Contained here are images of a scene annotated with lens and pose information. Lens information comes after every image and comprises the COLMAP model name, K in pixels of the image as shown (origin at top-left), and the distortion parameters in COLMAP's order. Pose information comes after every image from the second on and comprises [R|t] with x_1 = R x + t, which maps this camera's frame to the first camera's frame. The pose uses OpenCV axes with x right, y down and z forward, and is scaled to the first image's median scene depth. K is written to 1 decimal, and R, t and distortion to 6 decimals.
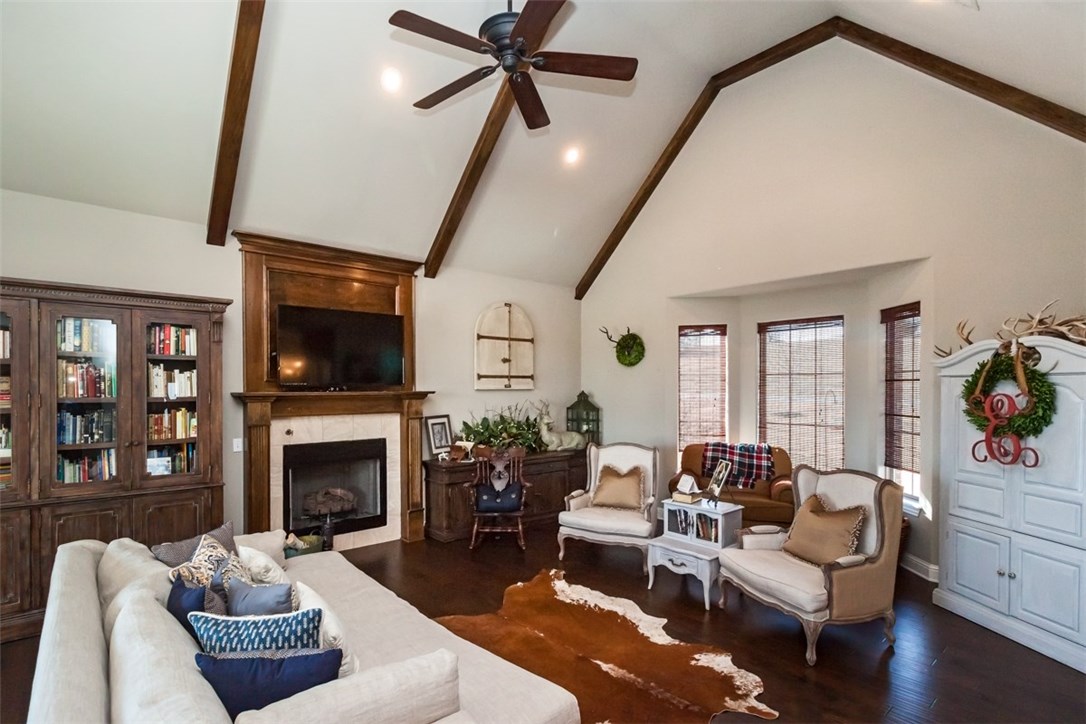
lens RADIAL K [[510.9, 0, 488.1], [0, 510.9, 387.5], [0, 0, 1]] dist [0.004510, 0.000399]
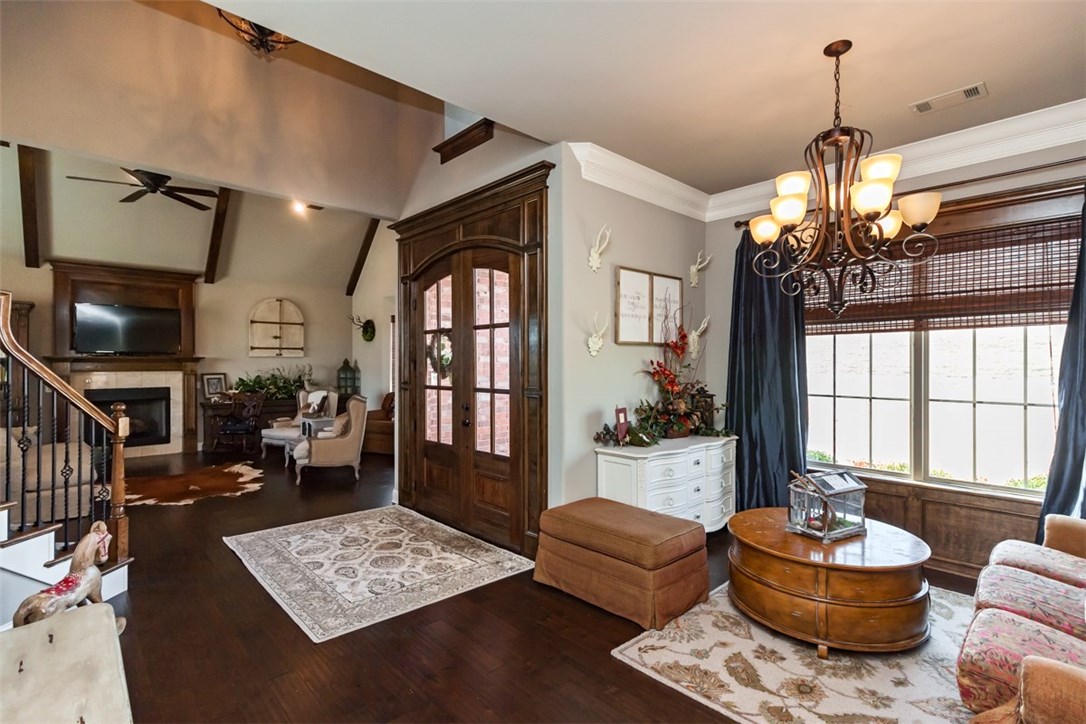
lens RADIAL K [[510.9, 0, 539.5], [0, 510.9, 363.5], [0, 0, 1]] dist [0.004510, 0.000399]
pose [[0.997723, 0.001359, 0.067432, 0.818635], [-0.001359, 0.999999, -0.000039, 0.025865], [-0.067432, -0.000052, 0.997724, -0.635794]]
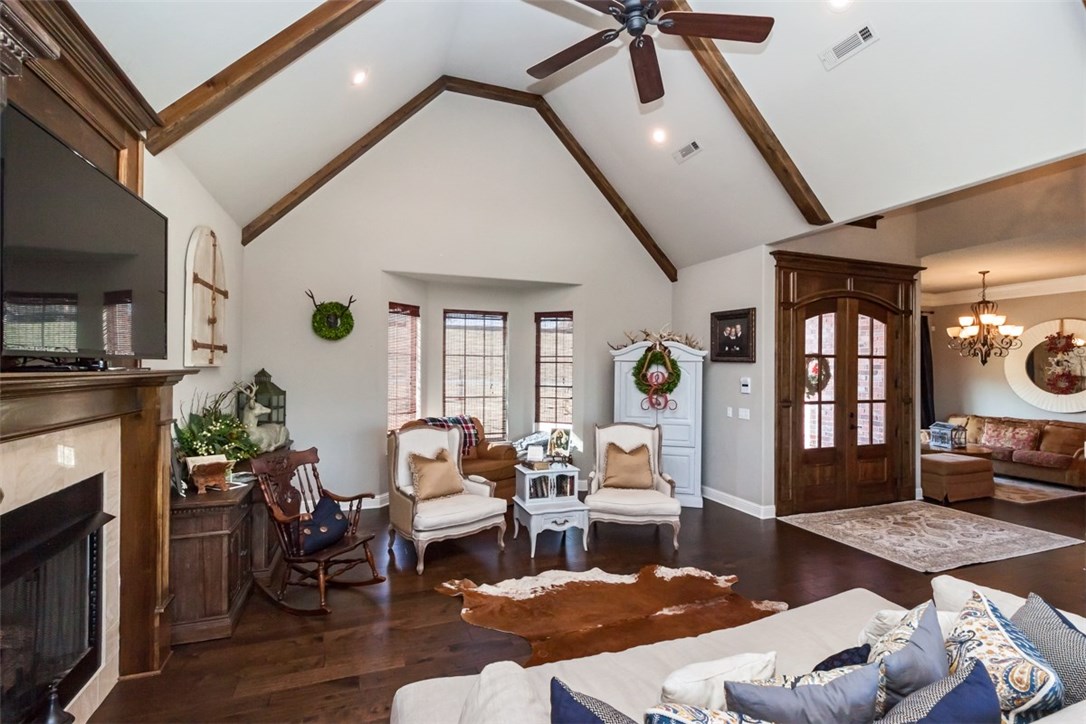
lens RADIAL K [[510.9, 0, 537.3], [0, 510.9, 359.0], [0, 0, 1]] dist [0.004510, 0.000399]
pose [[0.317894, 0.018112, 0.947953, -0.512268], [-0.010705, 0.999822, -0.015513, -0.000723], [-0.948066, -0.005216, 0.318031, 0.485409]]
